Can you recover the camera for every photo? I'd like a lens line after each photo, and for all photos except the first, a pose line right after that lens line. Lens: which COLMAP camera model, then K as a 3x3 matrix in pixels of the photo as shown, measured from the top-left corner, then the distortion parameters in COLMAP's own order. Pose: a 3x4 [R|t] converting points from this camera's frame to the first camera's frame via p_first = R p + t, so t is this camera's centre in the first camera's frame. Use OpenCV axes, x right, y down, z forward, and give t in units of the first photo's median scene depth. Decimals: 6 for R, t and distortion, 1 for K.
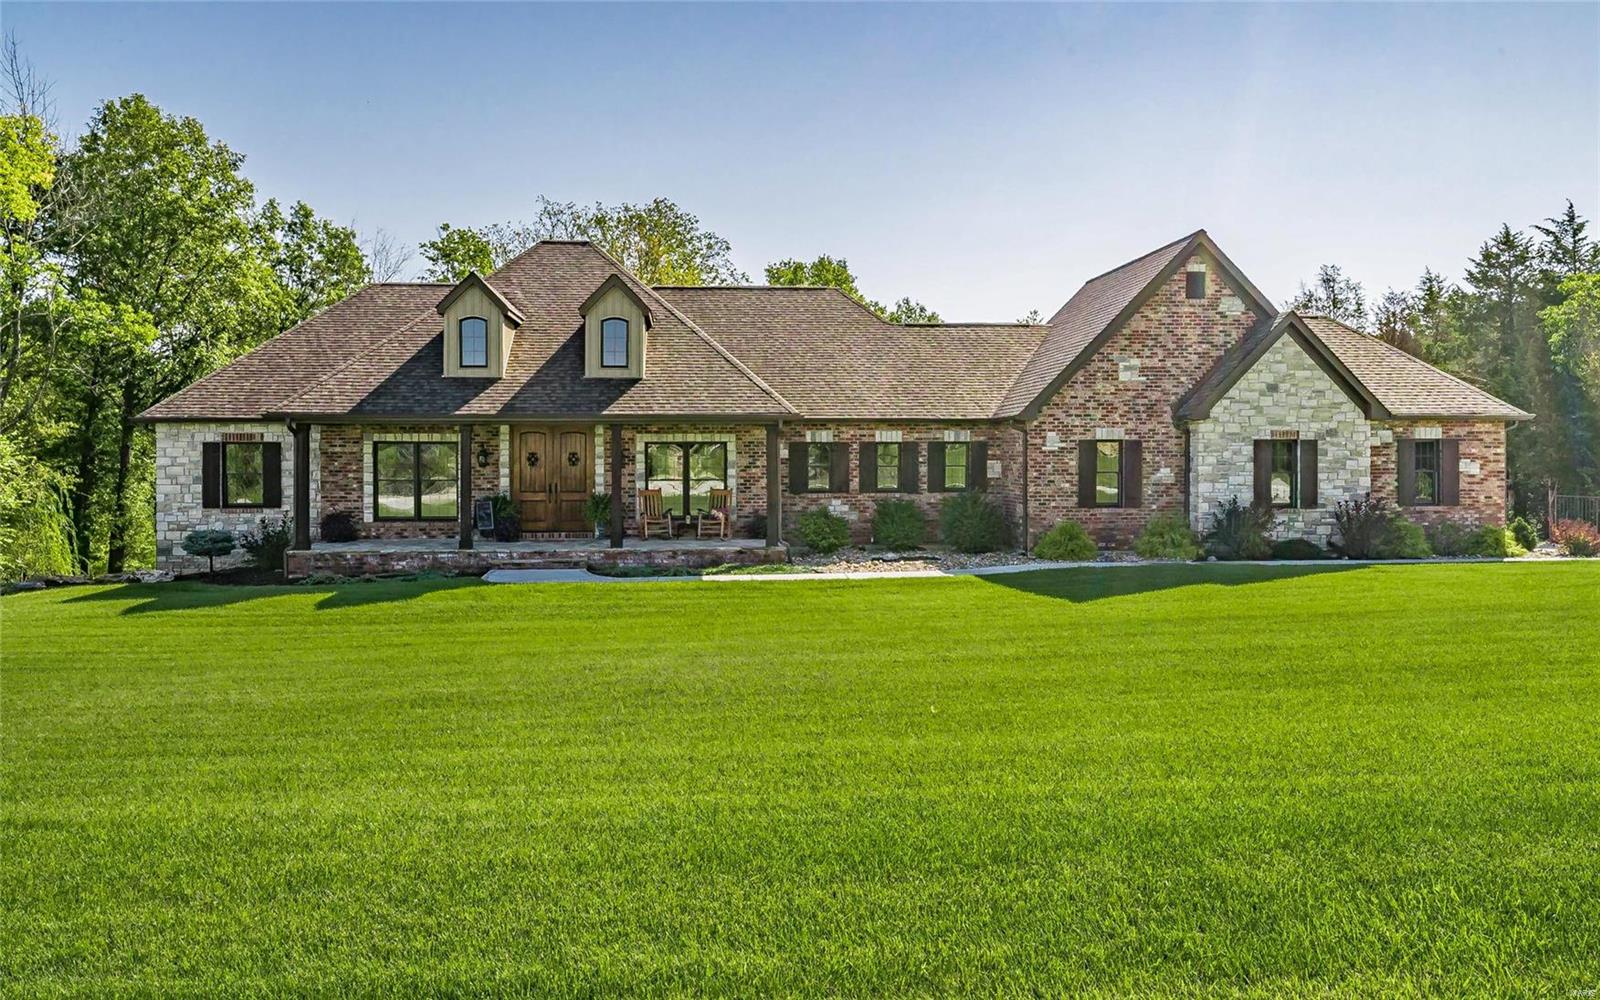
lens RADIAL K [[1309.0, 0, 804.2], [0, 1309.0, 488.0], [0, 0, 1]] dist [0.009772, -0.009583]
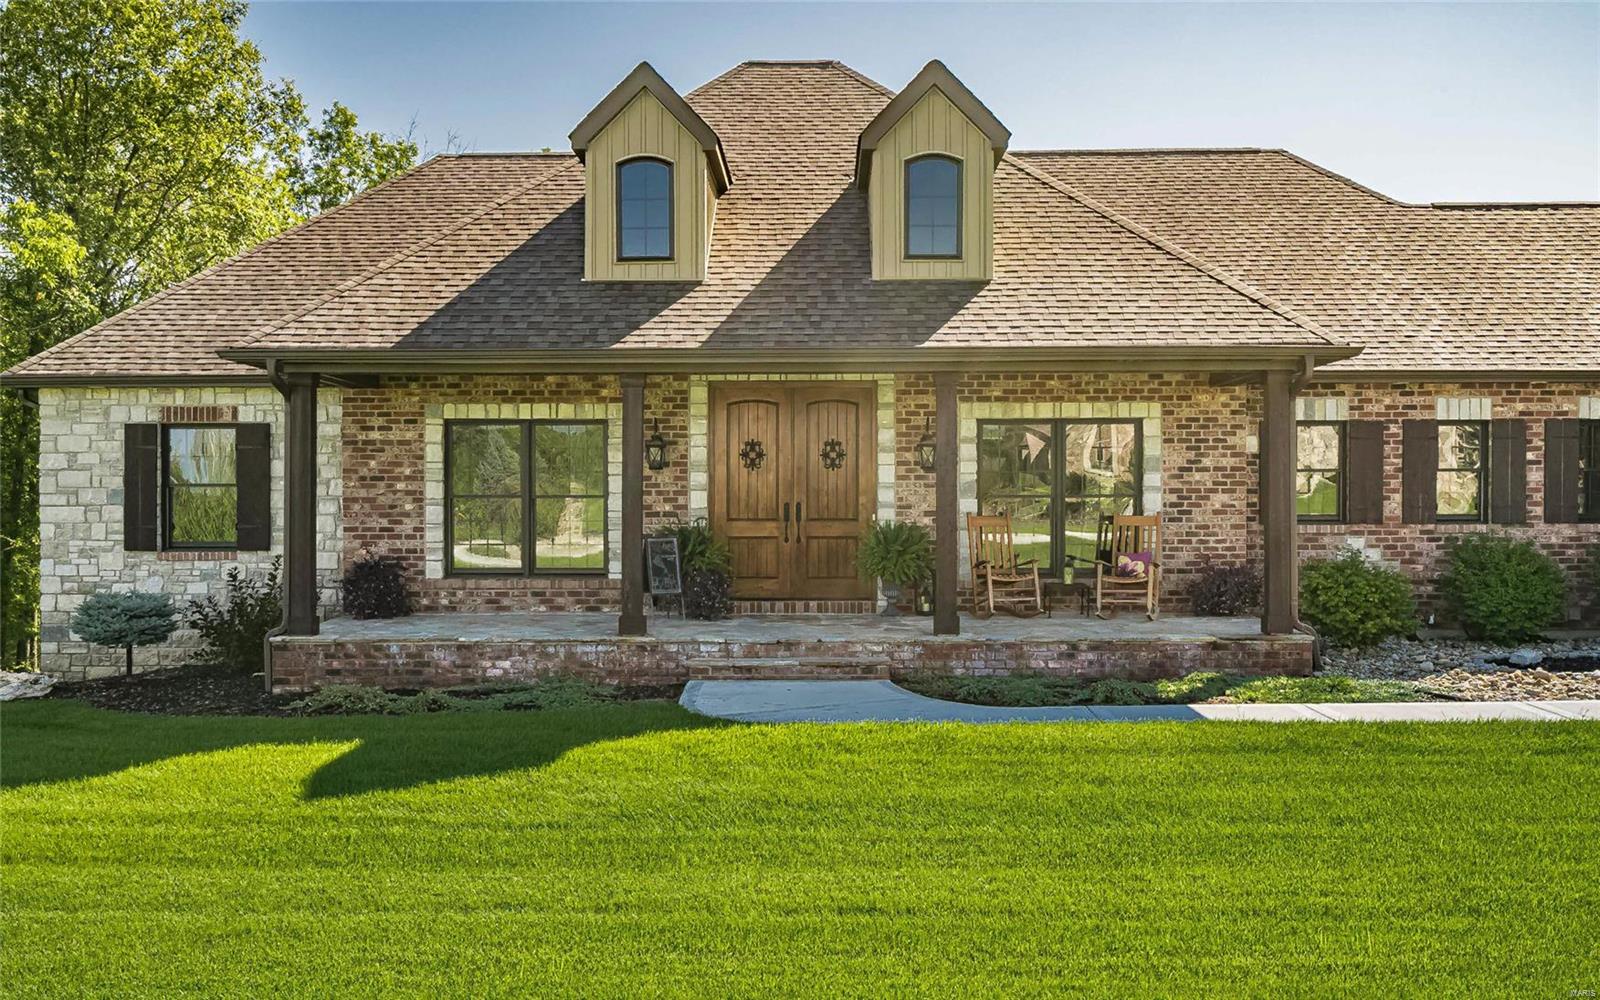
lens RADIAL K [[1619.7, 0, 802.1], [0, 1619.7, 544.8], [0, 0, 1]] dist [0.006199, 0.000000]
pose [[0.995149, 0.001582, -0.098367, -0.130131], [-0.001594, 0.999999, -0.000046, 0.012746], [0.098367, 0.000202, 0.995150, 0.392522]]
